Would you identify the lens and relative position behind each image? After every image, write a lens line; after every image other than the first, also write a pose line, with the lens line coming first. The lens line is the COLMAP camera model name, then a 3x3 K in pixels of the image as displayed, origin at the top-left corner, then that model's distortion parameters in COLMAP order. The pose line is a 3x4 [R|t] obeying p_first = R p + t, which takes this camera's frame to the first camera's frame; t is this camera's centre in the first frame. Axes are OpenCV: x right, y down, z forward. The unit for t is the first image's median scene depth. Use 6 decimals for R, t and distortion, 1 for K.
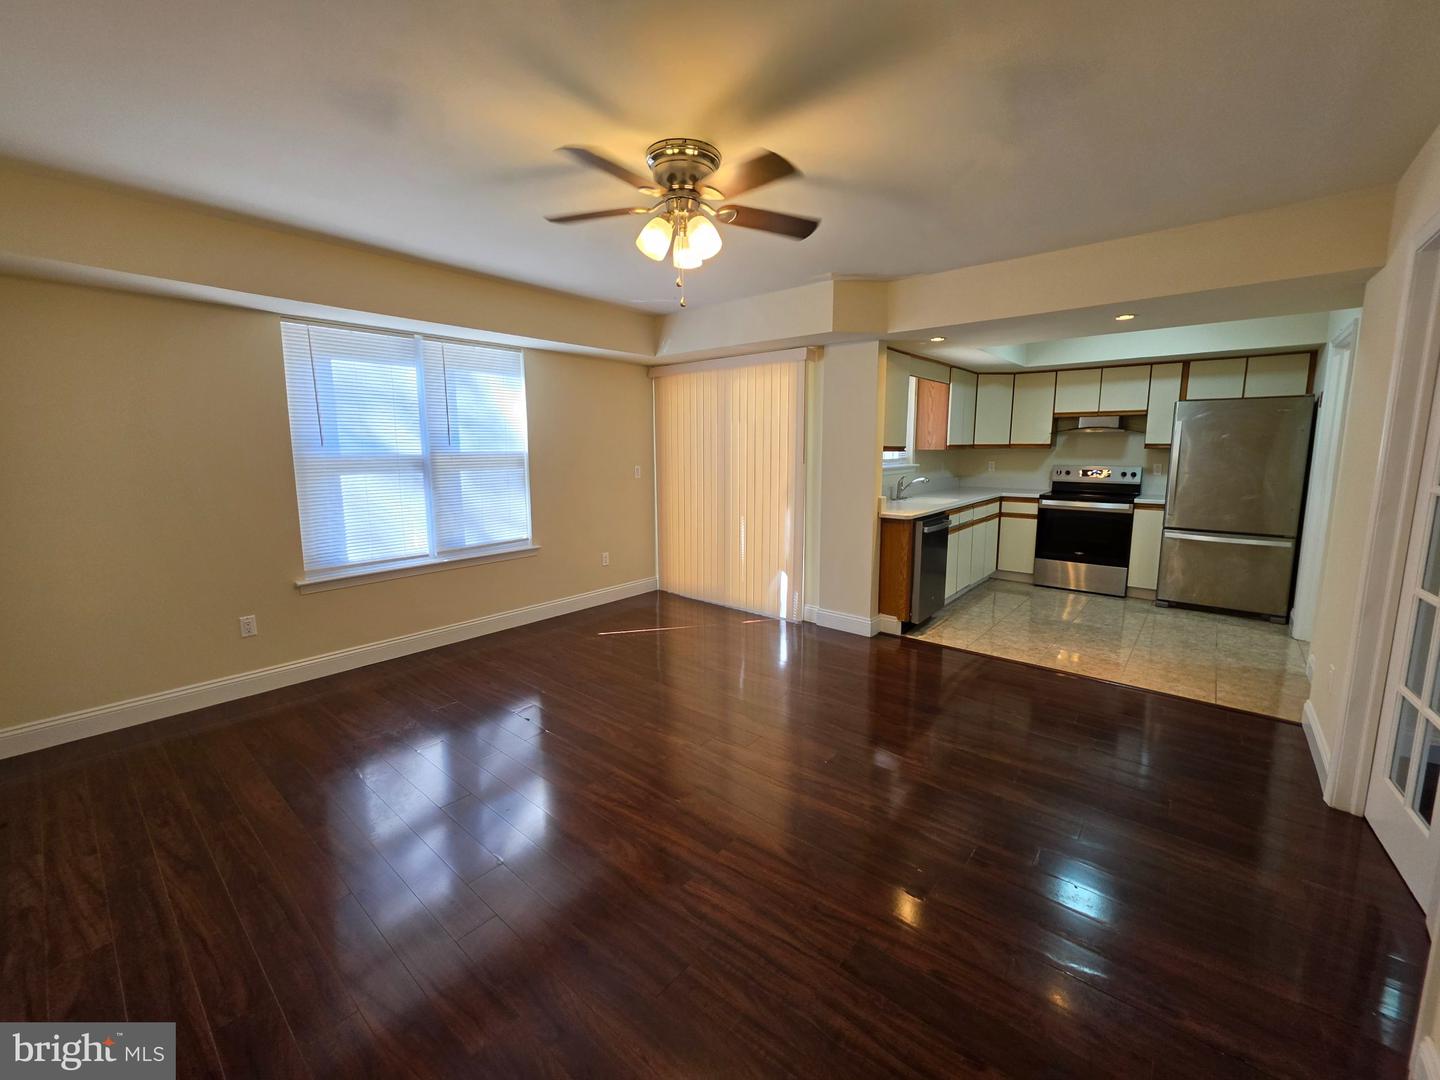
lens RADIAL K [[575.8, 0, 721.0], [0, 575.8, 522.6], [0, 0, 1]] dist [-0.000648, -0.000279]
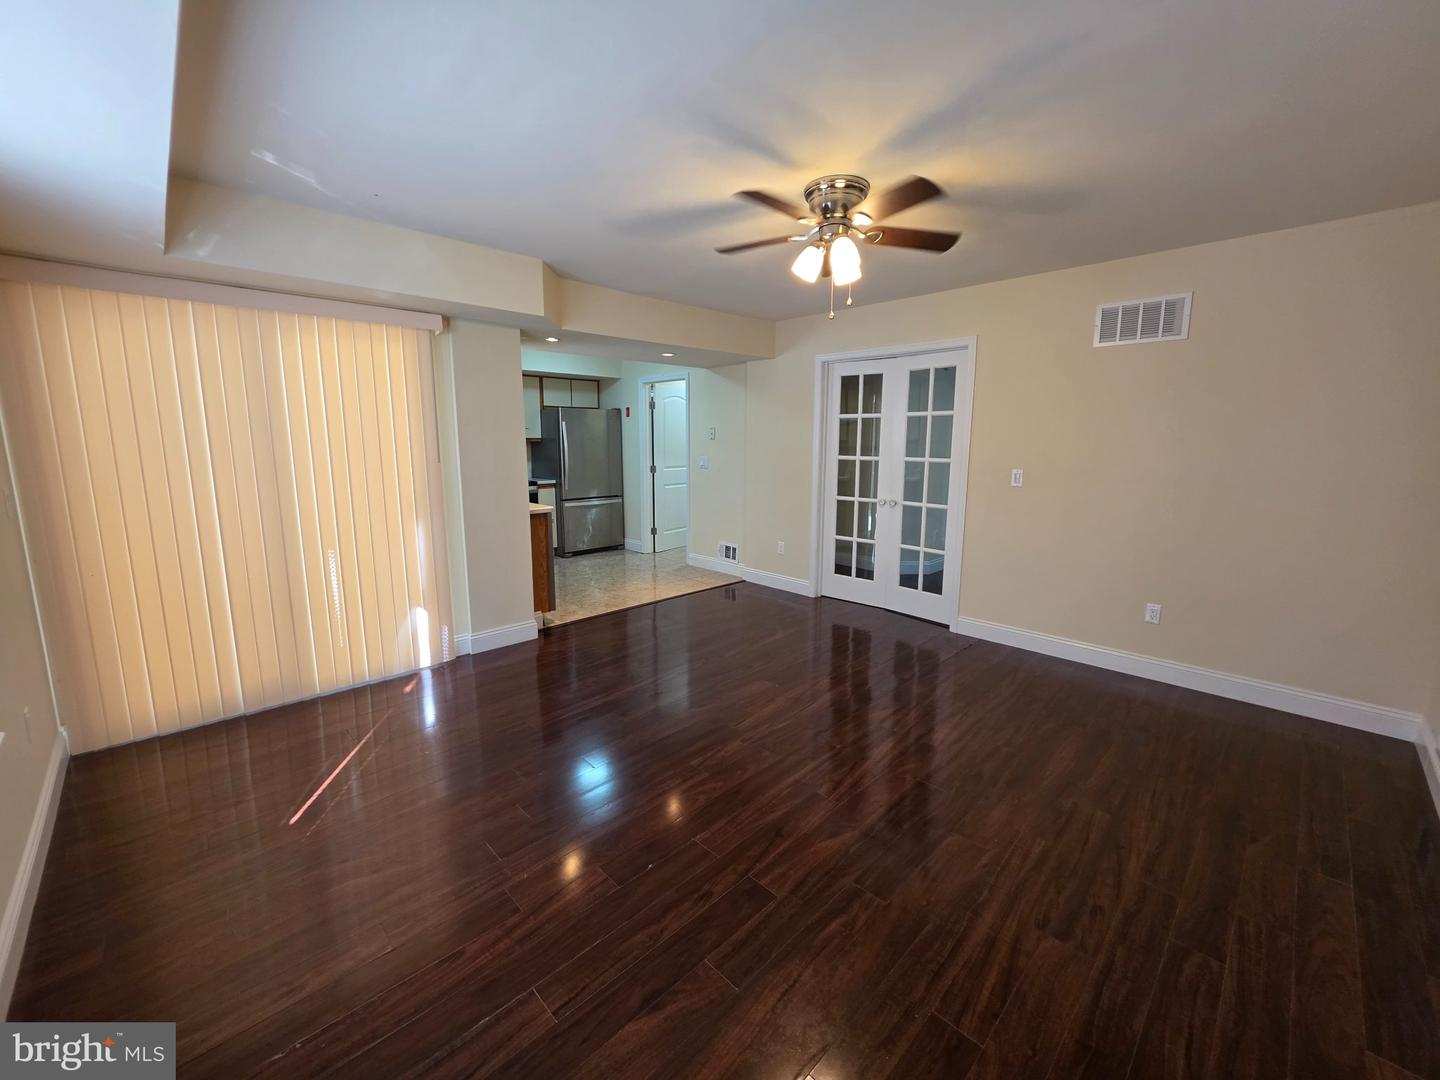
lens RADIAL K [[580.3, 0, 714.0], [0, 580.3, 526.5], [0, 0, 1]] dist [-0.002892, -0.000361]
pose [[0.105479, -0.146823, 0.983523, -0.528976], [0.131861, 0.982372, 0.132510, -0.062150], [-0.985640, 0.115712, 0.122980, 0.468439]]
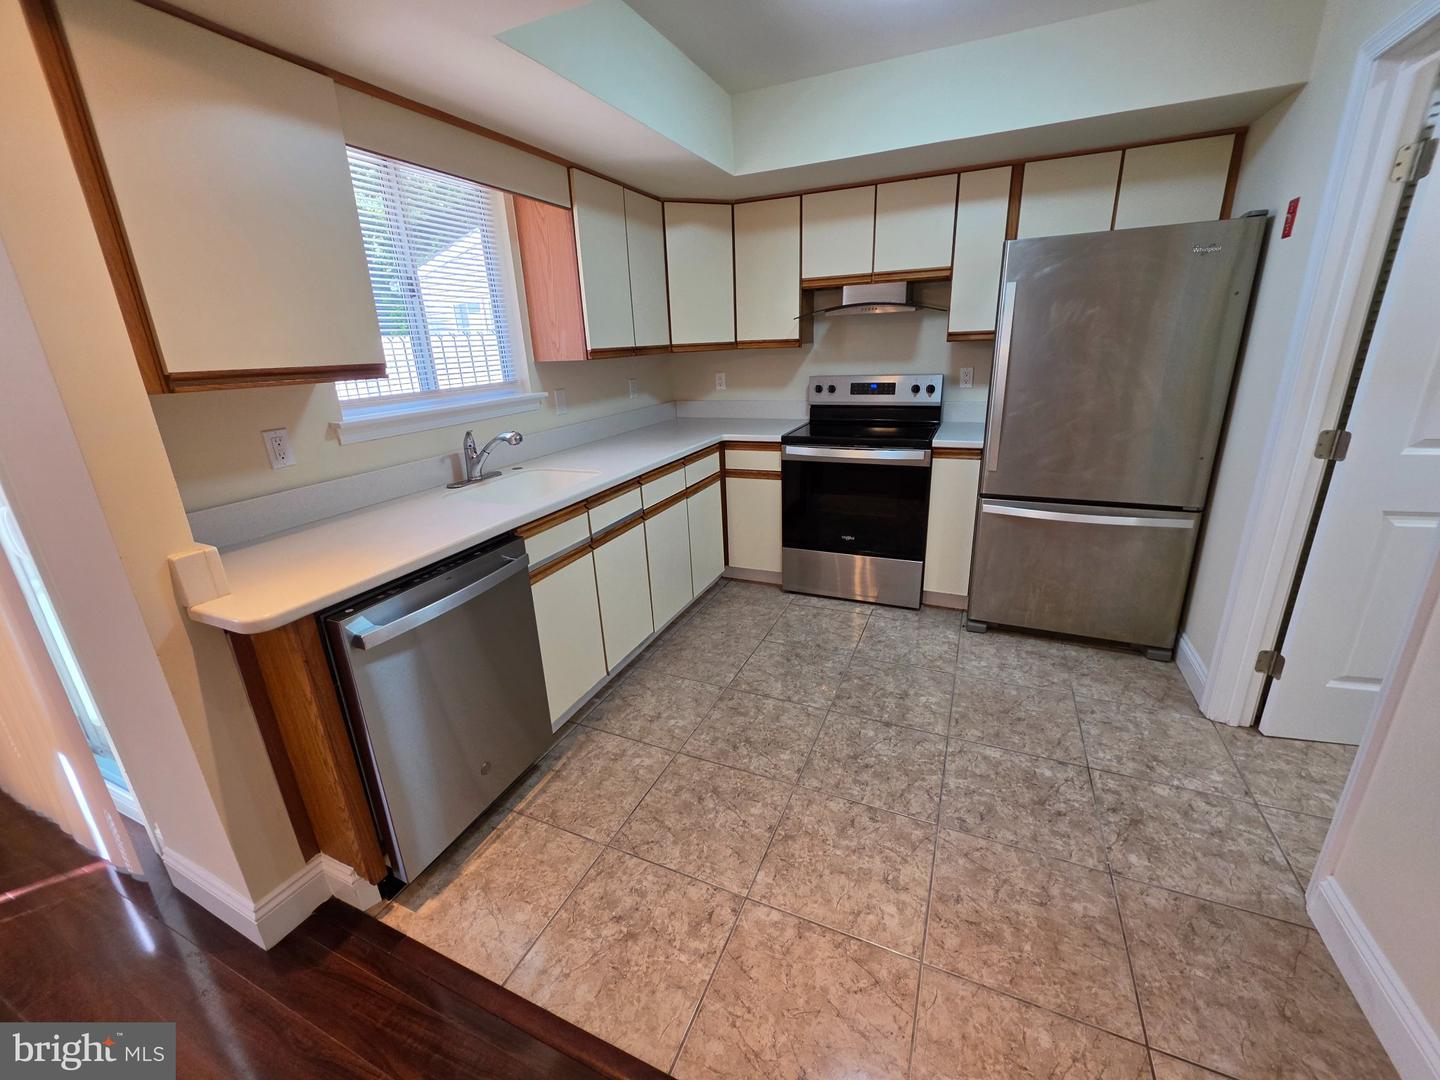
lens RADIAL K [[575.8, 0, 721.0], [0, 575.8, 522.6], [0, 0, 1]] dist [-0.000648, -0.000279]
pose [[0.959063, -0.118721, 0.257105, 0.382021], [0.075106, 0.982003, 0.173287, -0.073423], [-0.273051, -0.146883, 0.950720, 0.532161]]
